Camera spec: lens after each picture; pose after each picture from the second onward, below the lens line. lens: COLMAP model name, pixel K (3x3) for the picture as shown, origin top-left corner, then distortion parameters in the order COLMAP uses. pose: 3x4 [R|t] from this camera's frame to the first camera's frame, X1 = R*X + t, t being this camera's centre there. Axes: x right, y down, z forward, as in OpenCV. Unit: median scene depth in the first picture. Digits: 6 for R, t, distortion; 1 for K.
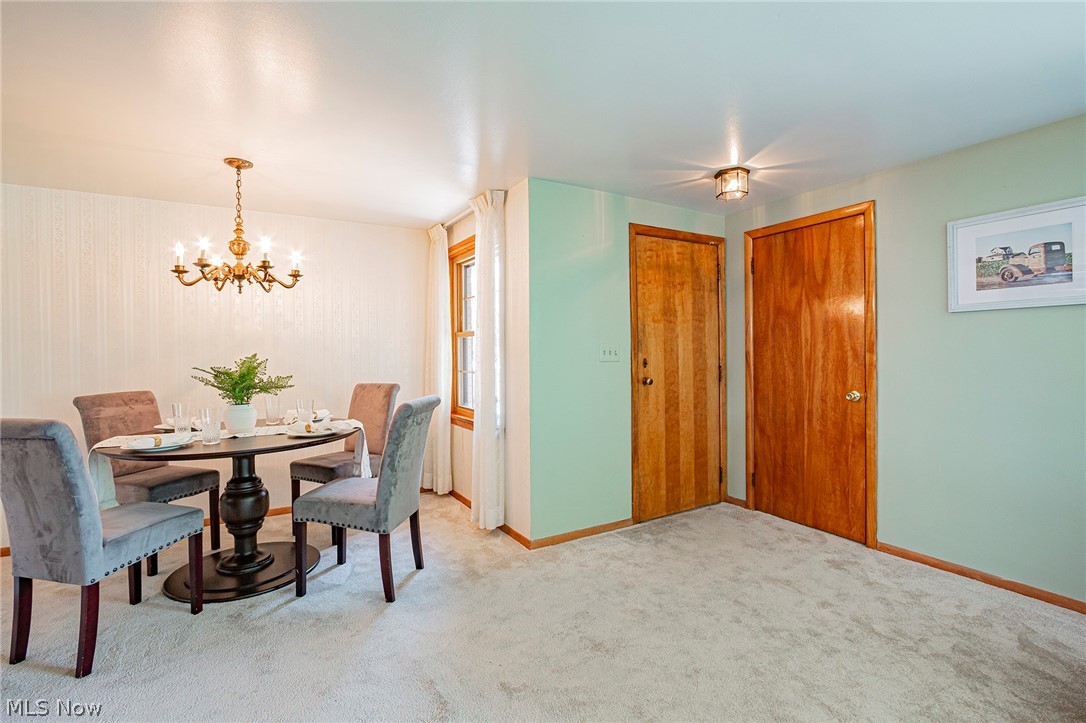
lens RADIAL K [[494.6, 0, 541.6], [0, 494.6, 353.5], [0, 0, 1]] dist [-0.026779, 0.005419]
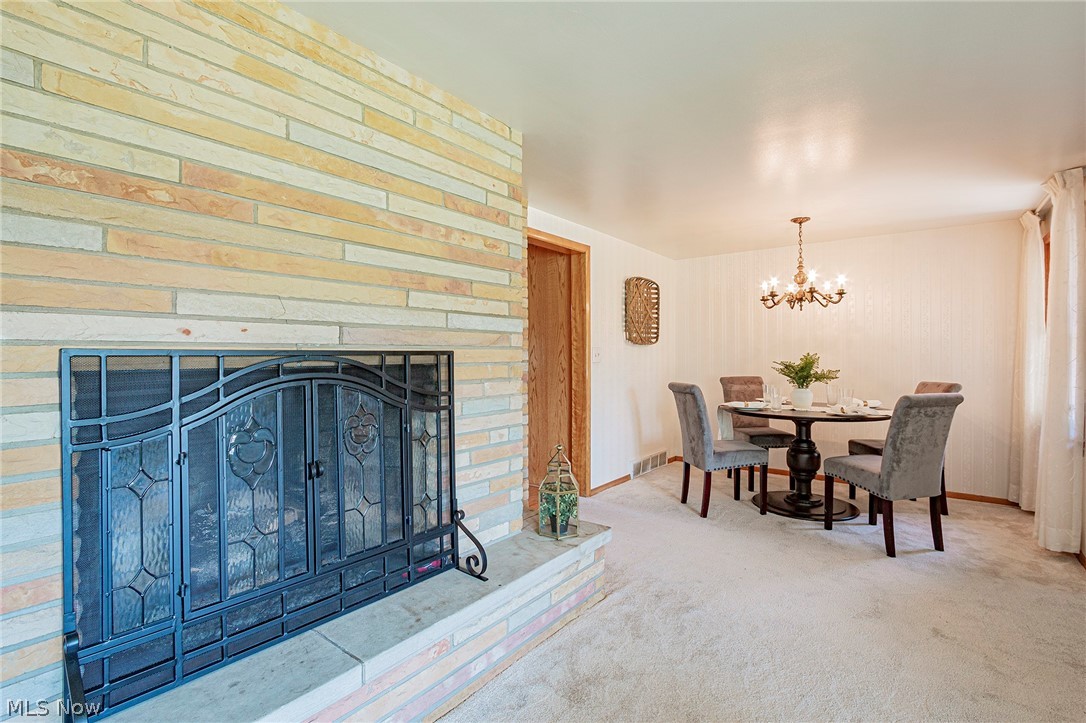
lens RADIAL K [[494.6, 0, 541.6], [0, 494.6, 353.5], [0, 0, 1]] dist [-0.026779, 0.005419]
pose [[0.363192, 0.011716, -0.931641, 0.449506], [-0.007261, 0.999926, 0.009744, -0.005725], [0.931686, 0.003226, 0.363250, -0.229890]]
